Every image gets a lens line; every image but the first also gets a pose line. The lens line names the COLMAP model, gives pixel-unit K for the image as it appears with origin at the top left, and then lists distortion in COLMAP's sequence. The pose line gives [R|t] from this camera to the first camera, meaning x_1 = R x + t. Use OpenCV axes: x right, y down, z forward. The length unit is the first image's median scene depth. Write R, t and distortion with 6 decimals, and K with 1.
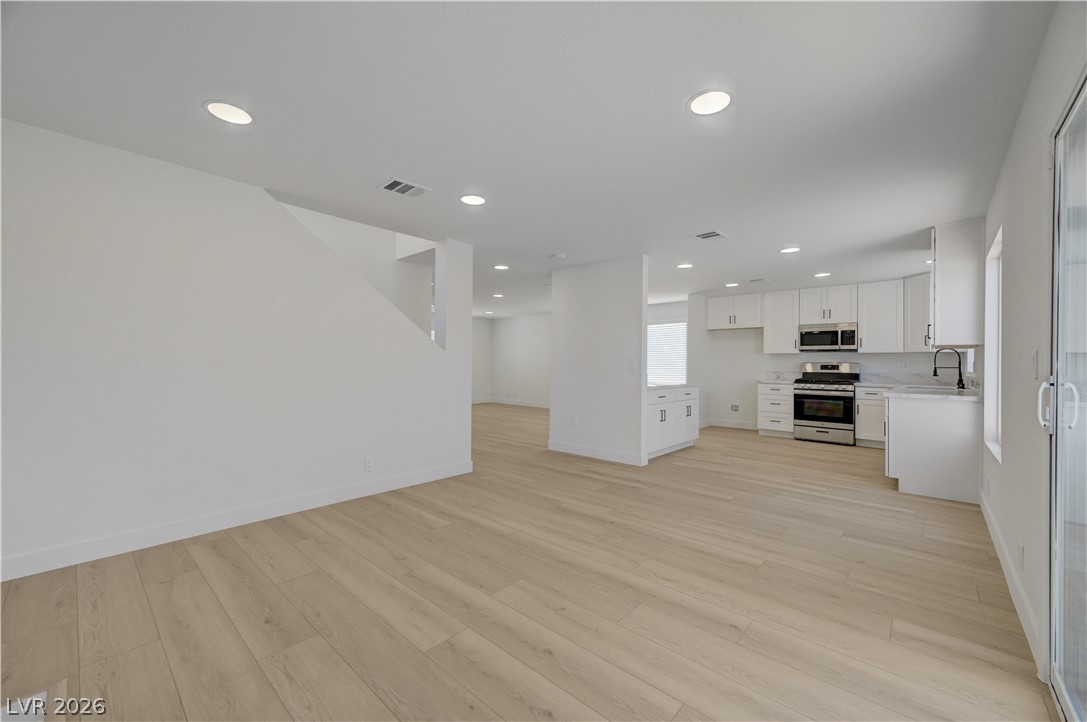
lens RADIAL K [[420.6, 0, 543.5], [0, 420.6, 361.0], [0, 0, 1]] dist [0.000022, -0.000084]
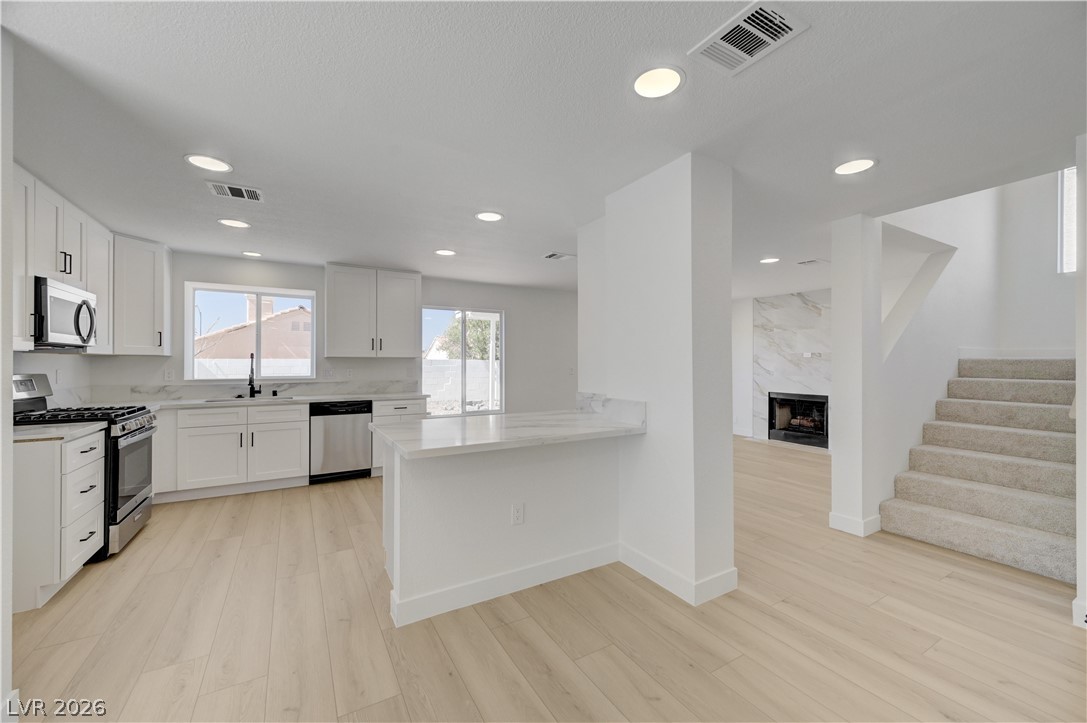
lens RADIAL K [[432.7, 0, 546.1], [0, 432.7, 359.8], [0, 0, 1]] dist [0.003031, 0.000340]
pose [[-0.955923, -0.006875, 0.293536, 0.062302], [-0.010247, 0.999898, -0.009950, -0.011579], [-0.293437, -0.012520, -0.955896, 1.305931]]
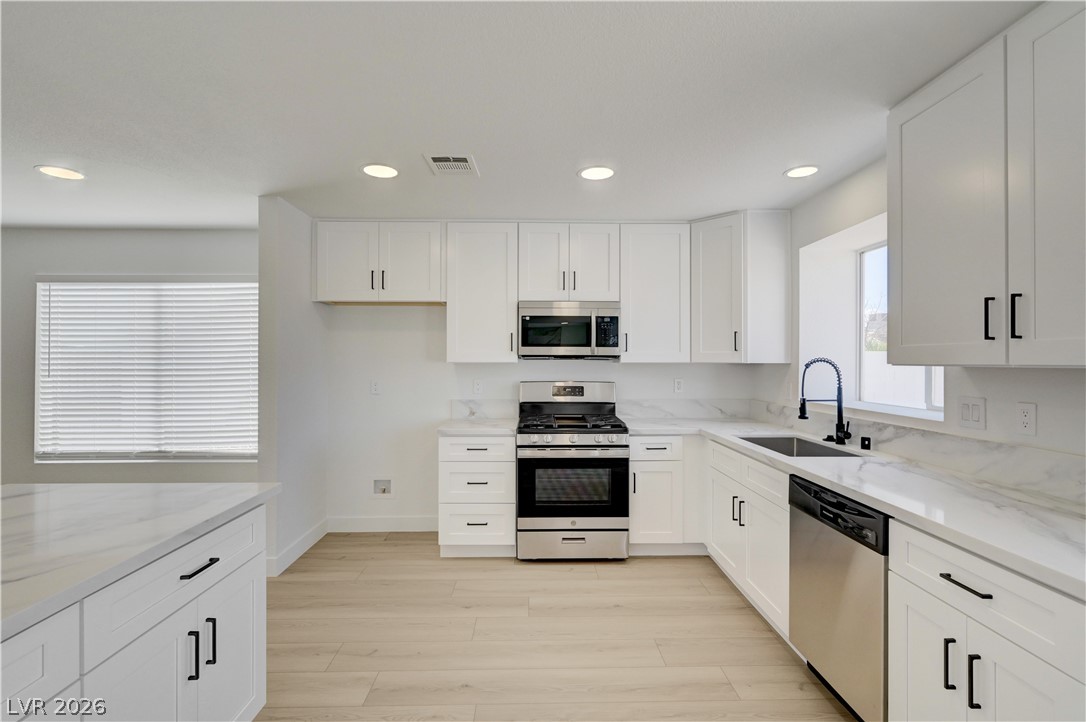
lens RADIAL K [[499.9, 0, 542.2], [0, 499.9, 358.6], [0, 0, 1]] dist [-0.004327, -0.000079]
pose [[0.723441, -0.003569, 0.690377, 0.264445], [0.001630, 0.999993, 0.003462, -0.025965], [-0.690385, -0.001379, 0.723441, 0.620190]]
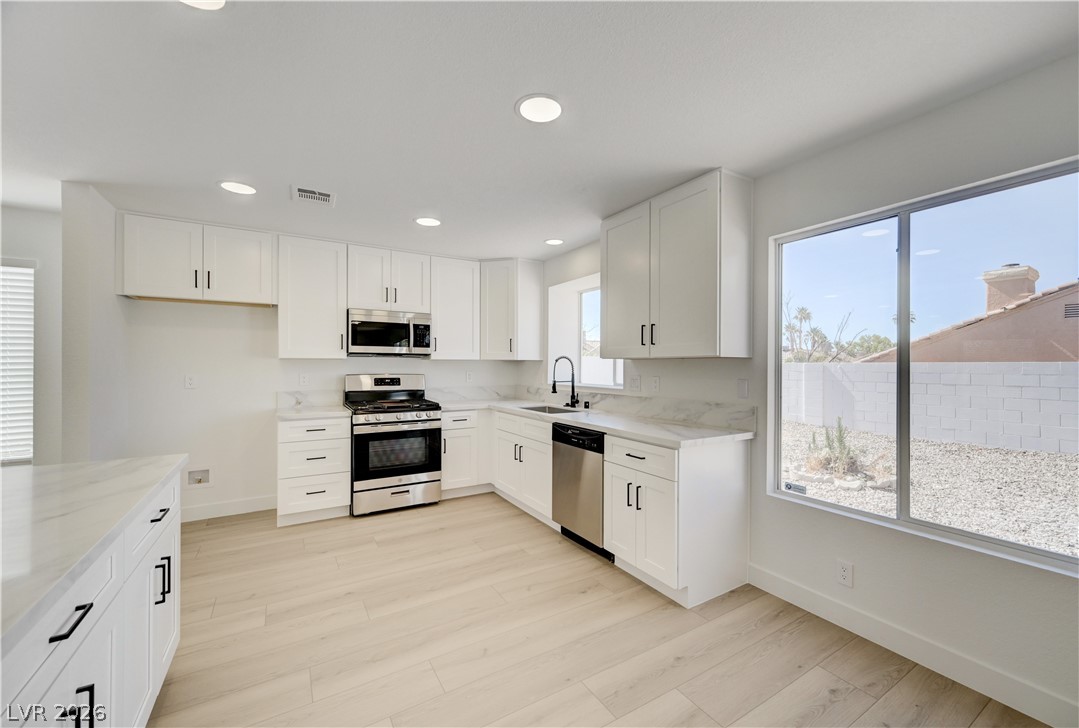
lens RADIAL K [[430.3, 0, 547.6], [0, 430.3, 364.7], [0, 0, 1]] dist [-0.000629, -0.000058]
pose [[0.276387, -0.006641, 0.961023, 0.137655], [-0.004572, 0.999956, 0.008225, -0.017100], [-0.961035, -0.006667, 0.276345, 0.617514]]
